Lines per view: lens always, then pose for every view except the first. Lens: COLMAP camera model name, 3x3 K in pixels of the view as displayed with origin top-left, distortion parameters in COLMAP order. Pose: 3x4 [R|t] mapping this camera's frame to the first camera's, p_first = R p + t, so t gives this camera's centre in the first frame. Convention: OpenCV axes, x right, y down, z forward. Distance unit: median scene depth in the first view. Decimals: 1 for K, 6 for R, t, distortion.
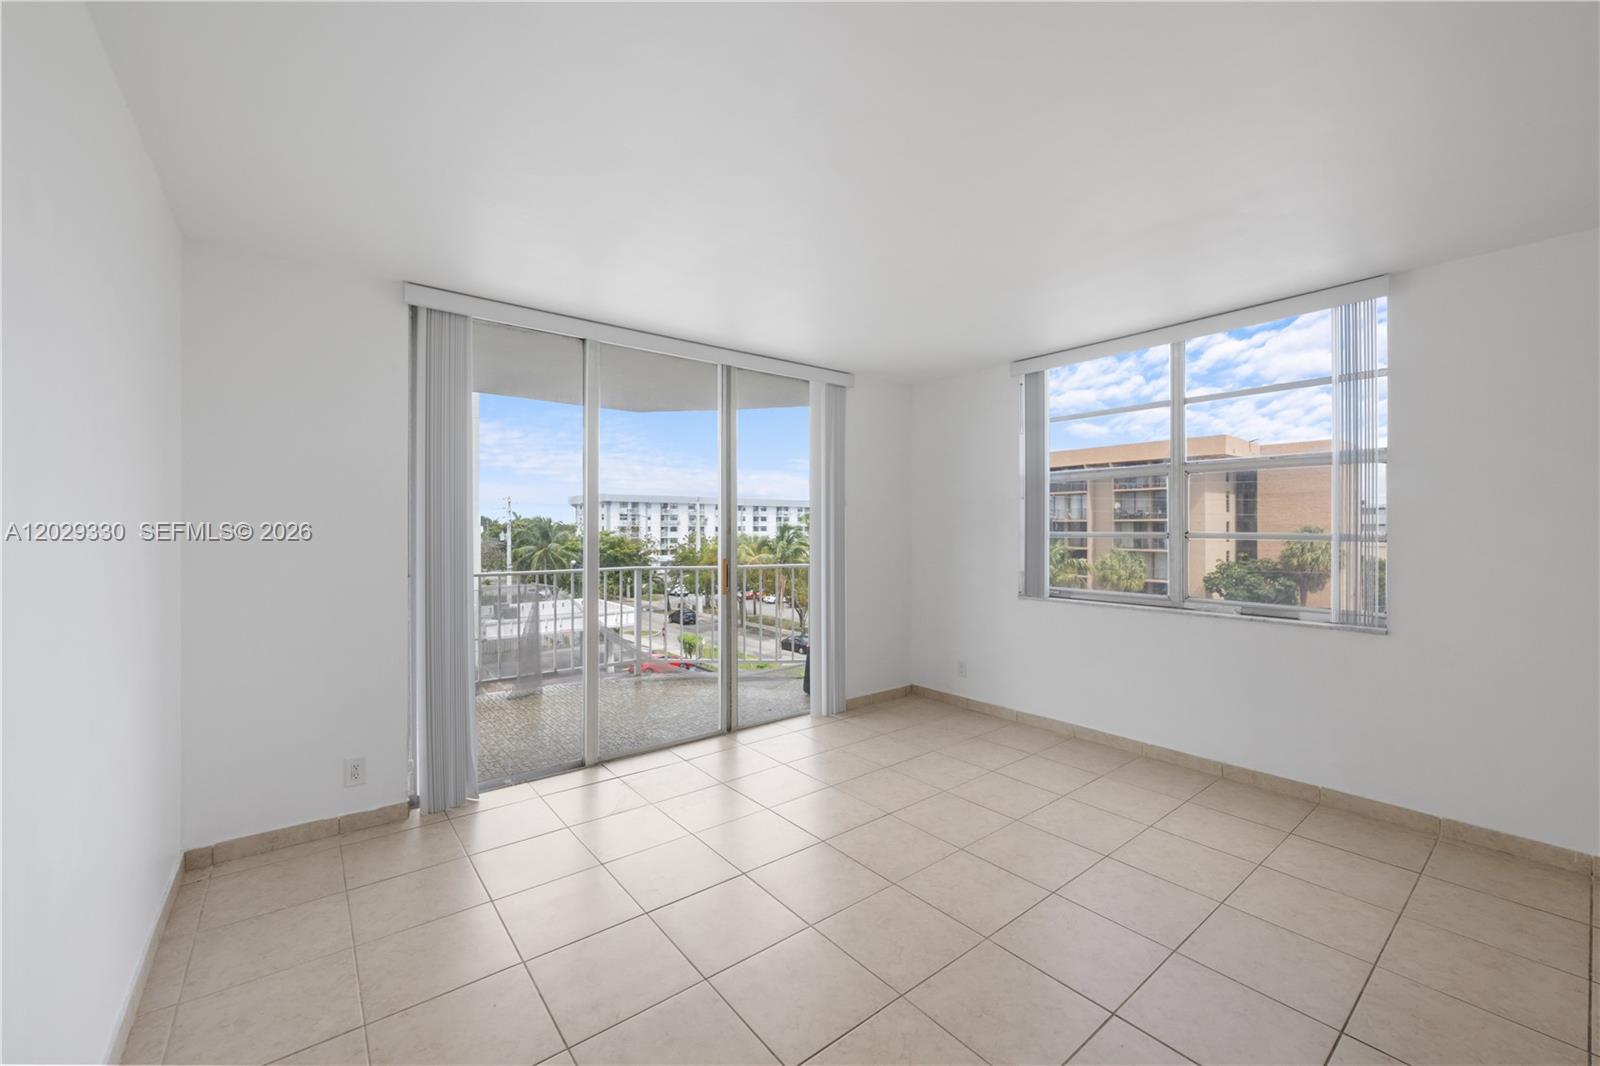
lens RADIAL K [[642.7, 0, 806.0], [0, 642.7, 528.8], [0, 0, 1]] dist [-0.003386, -0.000364]
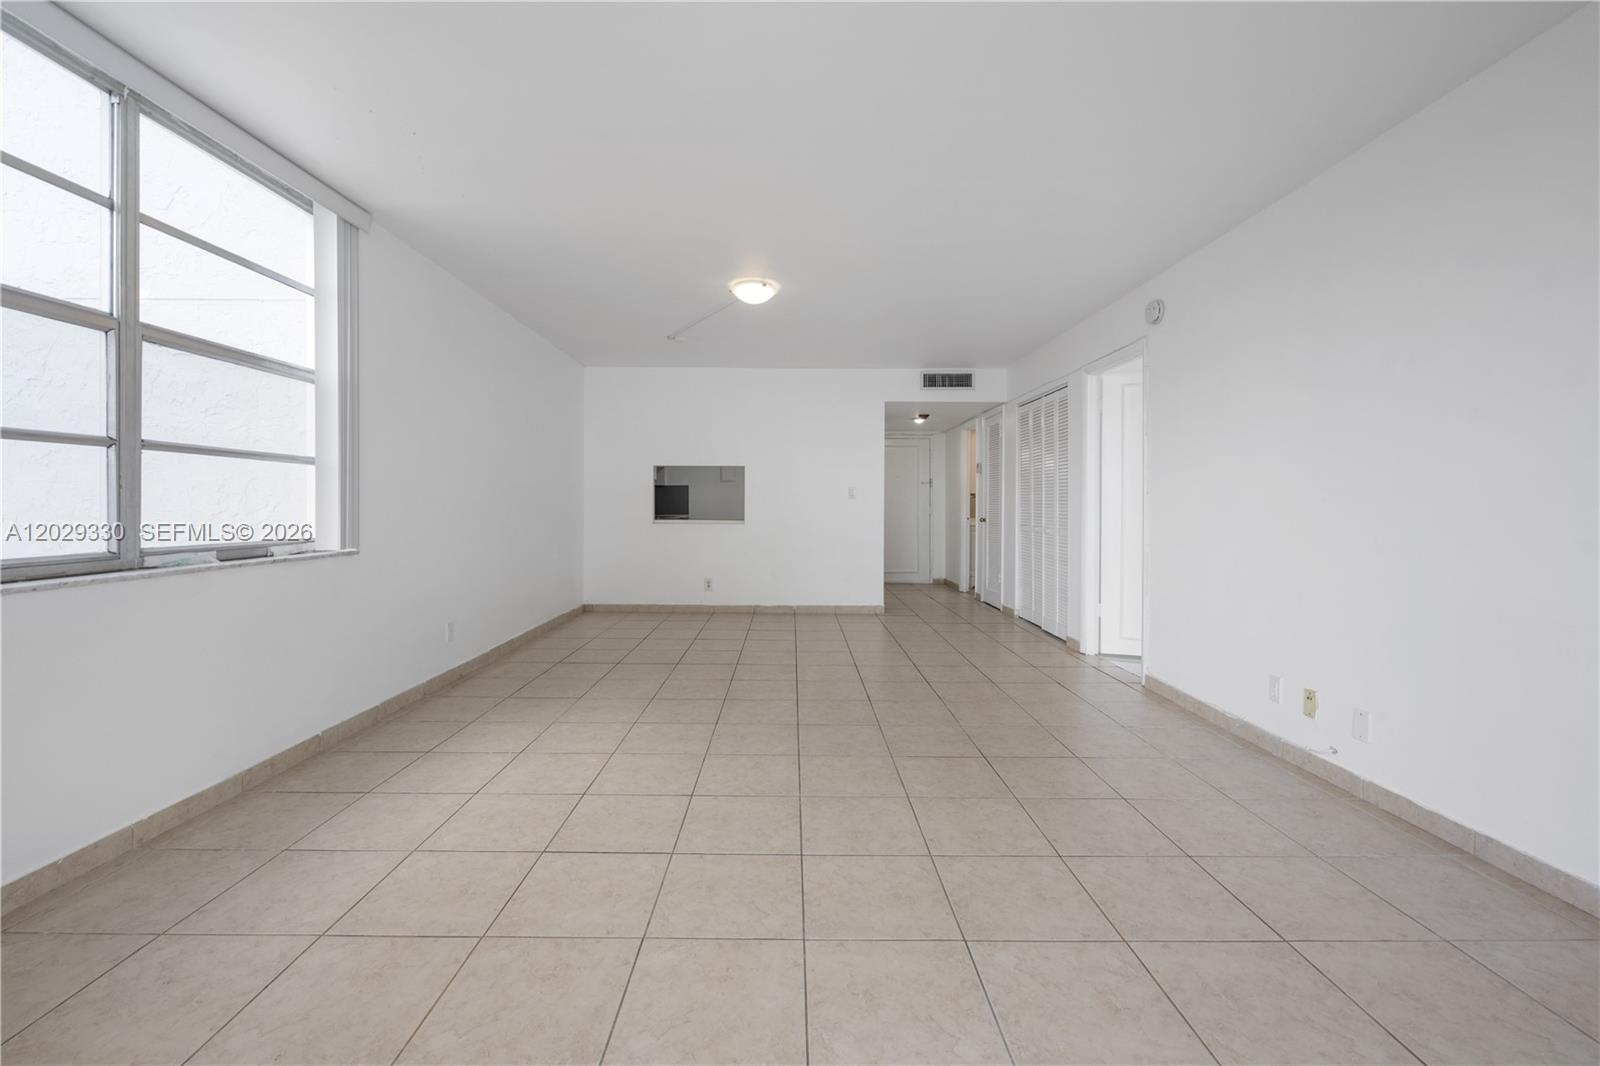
lens RADIAL K [[642.7, 0, 810.5], [0, 642.7, 501.1], [0, 0, 1]] dist [-0.003386, -0.000364]
pose [[-0.782769, -0.000136, 0.622313, -0.298193], [0.003672, 0.999982, 0.004837, 0.072877], [-0.622302, 0.006072, -0.782754, 1.262844]]
